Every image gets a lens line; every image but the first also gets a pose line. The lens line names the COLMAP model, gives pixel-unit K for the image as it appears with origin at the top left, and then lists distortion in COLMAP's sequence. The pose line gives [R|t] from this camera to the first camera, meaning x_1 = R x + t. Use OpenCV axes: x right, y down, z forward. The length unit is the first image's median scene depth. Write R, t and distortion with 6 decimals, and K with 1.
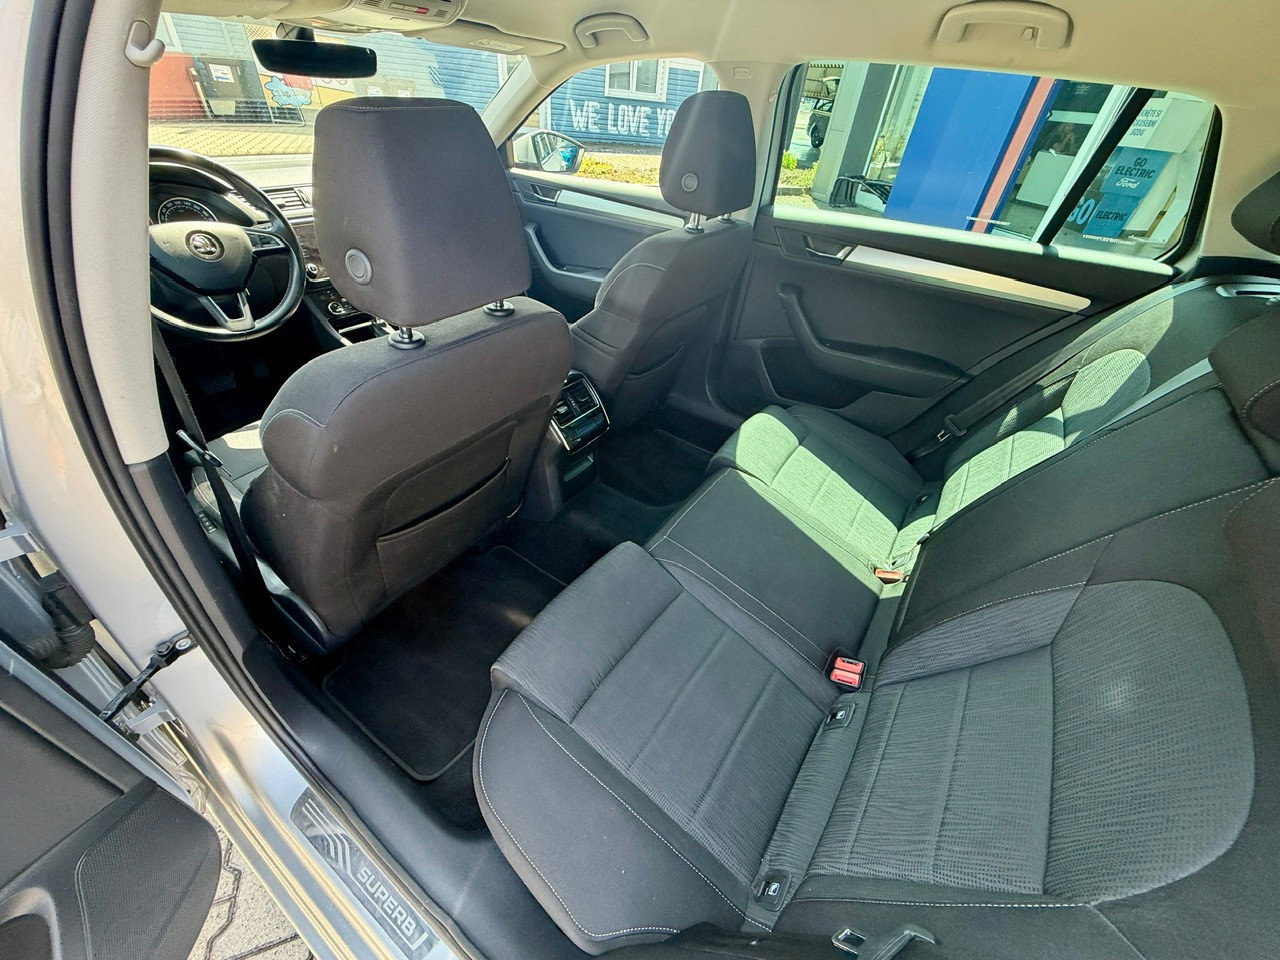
lens RADIAL K [[514.1, 0, 643.9], [0, 514.1, 481.1], [0, 0, 1]] dist [0.008351, 0.000157]
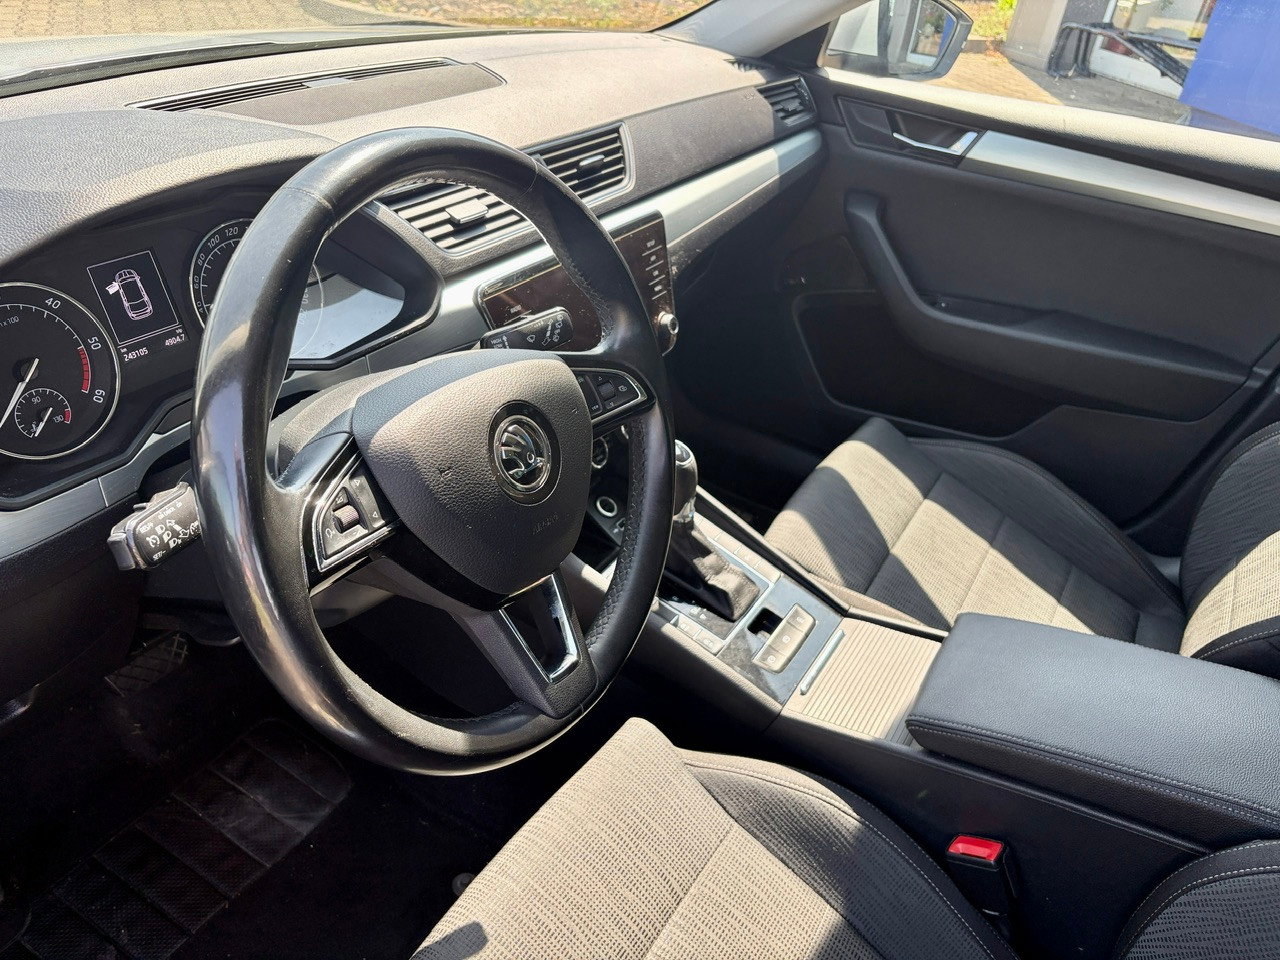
lens RADIAL K [[979.4, 0, 639.8], [0, 979.4, 483.2], [0, 0, 1]] dist [0.029347, -0.022316]
pose [[0.997411, -0.007821, 0.071487, -0.113317], [0.012768, 0.997535, -0.069006, -0.055172], [-0.070771, 0.069740, 0.995052, 0.062348]]
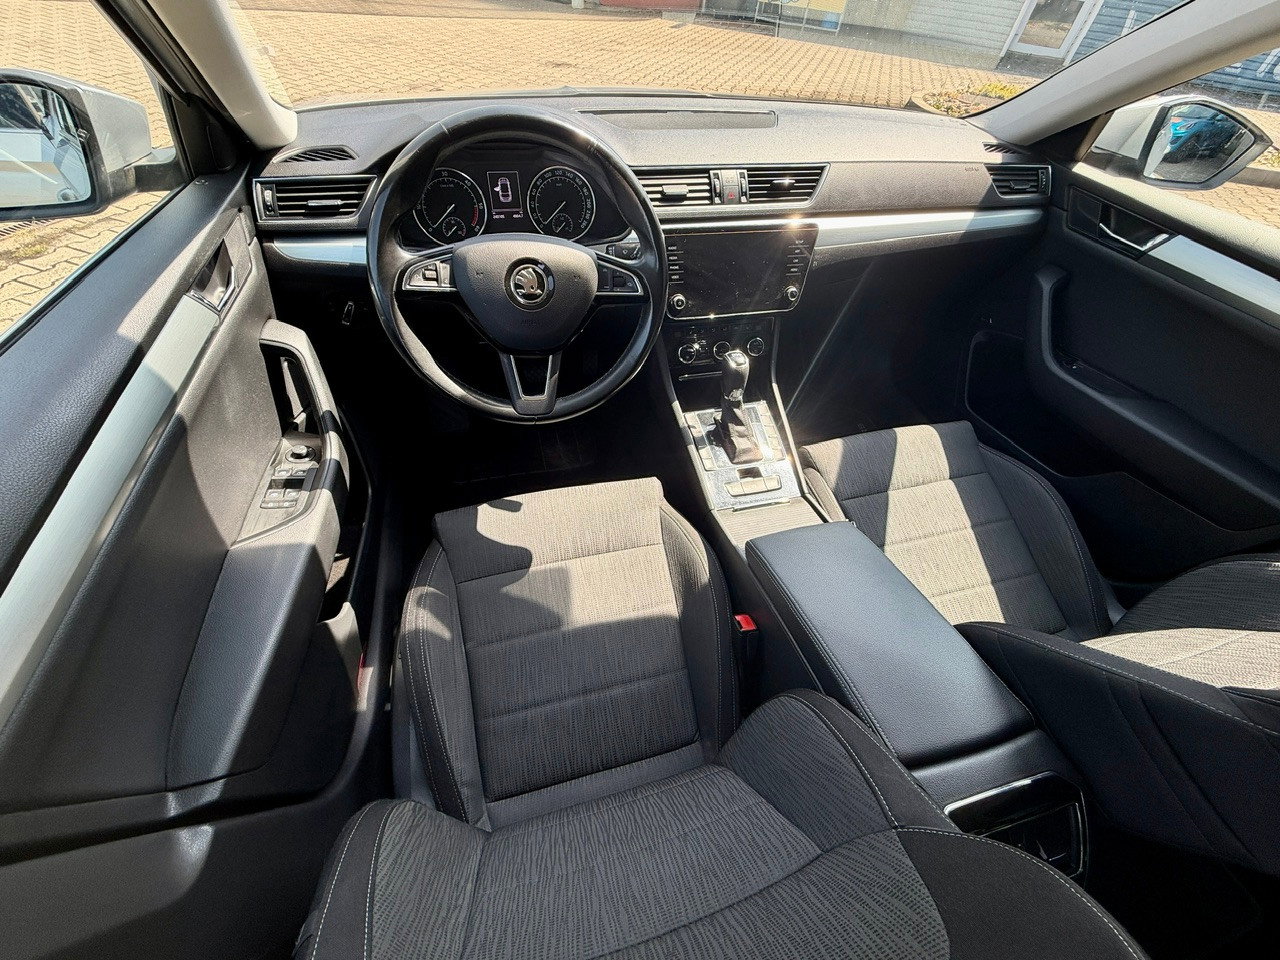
lens RADIAL K [[514.1, 0, 640.3], [0, 514.1, 482.5], [0, 0, 1]] dist [0.008351, 0.000157]
pose [[0.764064, 0.462366, -0.449915, -0.050394], [-0.404286, 0.886630, 0.224591, -0.060375], [0.502751, 0.010293, 0.864370, 0.074564]]
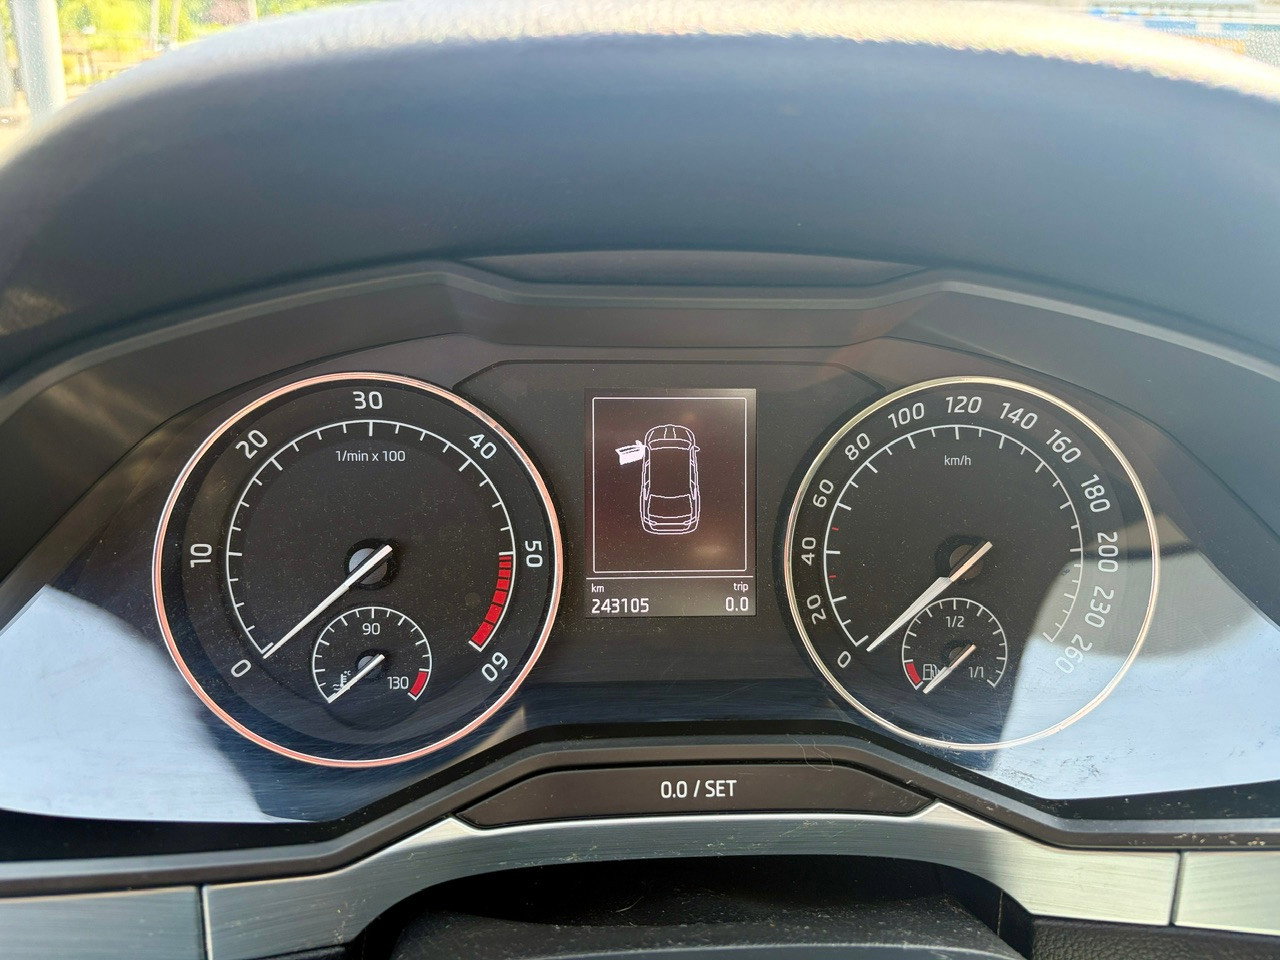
lens RADIAL K [[979.4, 0, 639.6], [0, 979.4, 485.0], [0, 0, 1]] dist [0.029347, -0.022316]
pose [[0.633009, 0.227784, -0.739875, -0.125175], [-0.458905, 0.880117, -0.121661, -0.074298], [0.623464, 0.416545, 0.661652, 0.129805]]
